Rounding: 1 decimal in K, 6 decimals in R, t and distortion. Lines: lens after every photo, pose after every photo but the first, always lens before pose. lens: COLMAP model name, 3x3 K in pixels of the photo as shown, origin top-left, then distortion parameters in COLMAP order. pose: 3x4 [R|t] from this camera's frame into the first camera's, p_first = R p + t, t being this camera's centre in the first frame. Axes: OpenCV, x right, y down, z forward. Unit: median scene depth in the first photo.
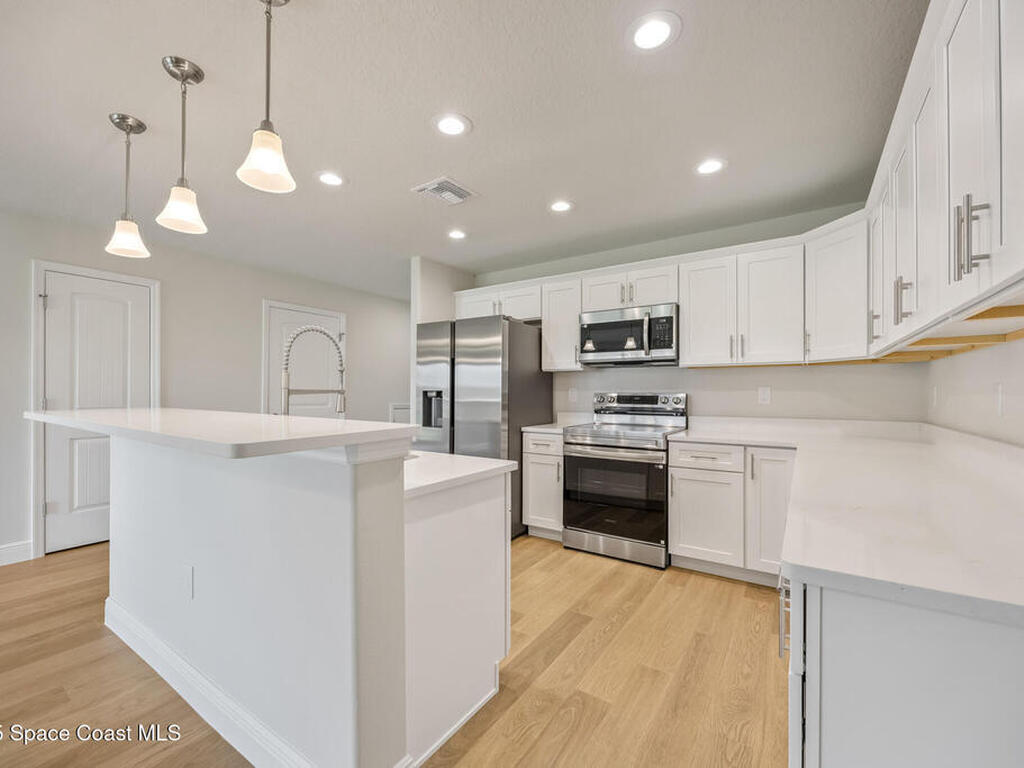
lens RADIAL K [[438.0, 0, 507.5], [0, 438.0, 384.9], [0, 0, 1]] dist [-0.003098, -0.000173]
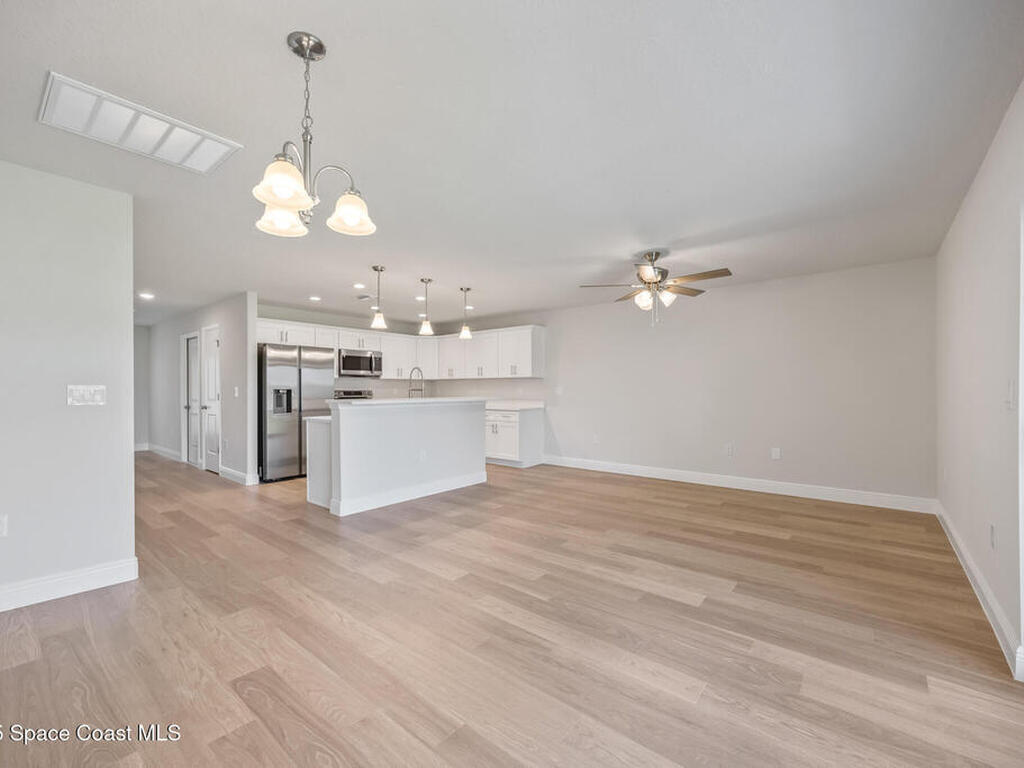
lens RADIAL K [[438.0, 0, 507.5], [0, 438.0, 384.9], [0, 0, 1]] dist [-0.003098, -0.000173]
pose [[0.094633, 0.006066, 0.995494, -1.900858], [-0.013061, 0.999903, -0.004851, -0.006539], [-0.995427, -0.012543, 0.094703, 0.095536]]
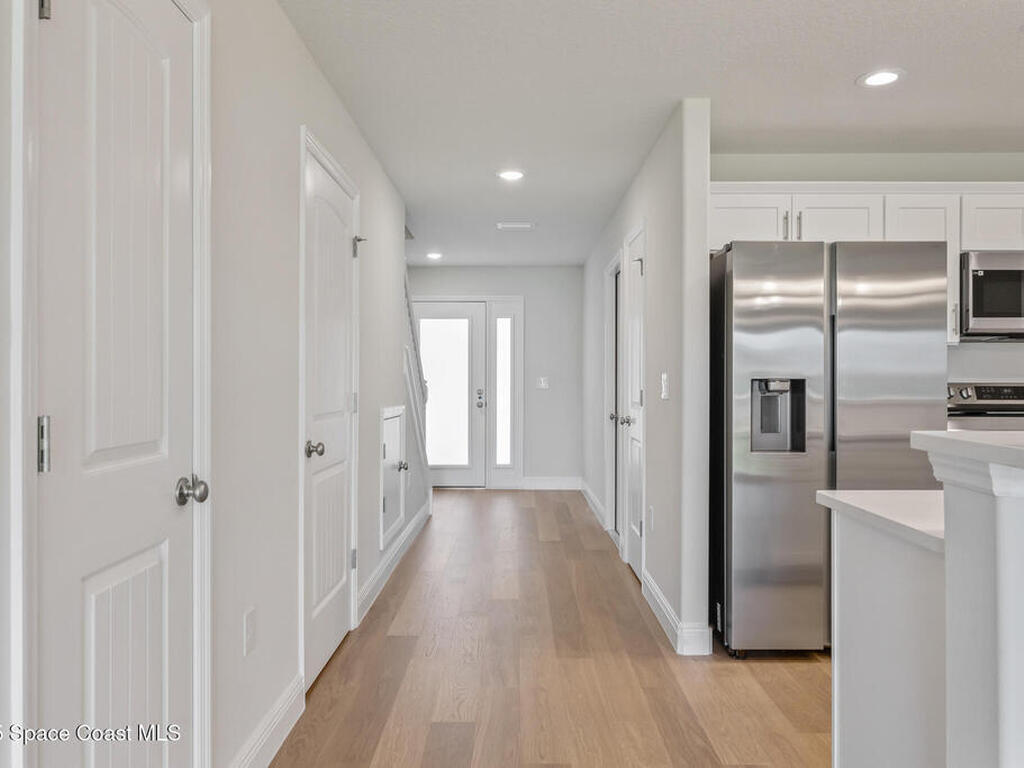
lens RADIAL K [[773.7, 0, 512.0], [0, 773.7, 384.0], [0, 0, 1]] dist [0.000807, -0.000191]
pose [[0.828763, -0.003609, 0.559588, -1.077014], [-0.007612, 0.999814, 0.017721, 0.006163], [-0.559548, -0.018946, 0.828581, 0.524157]]
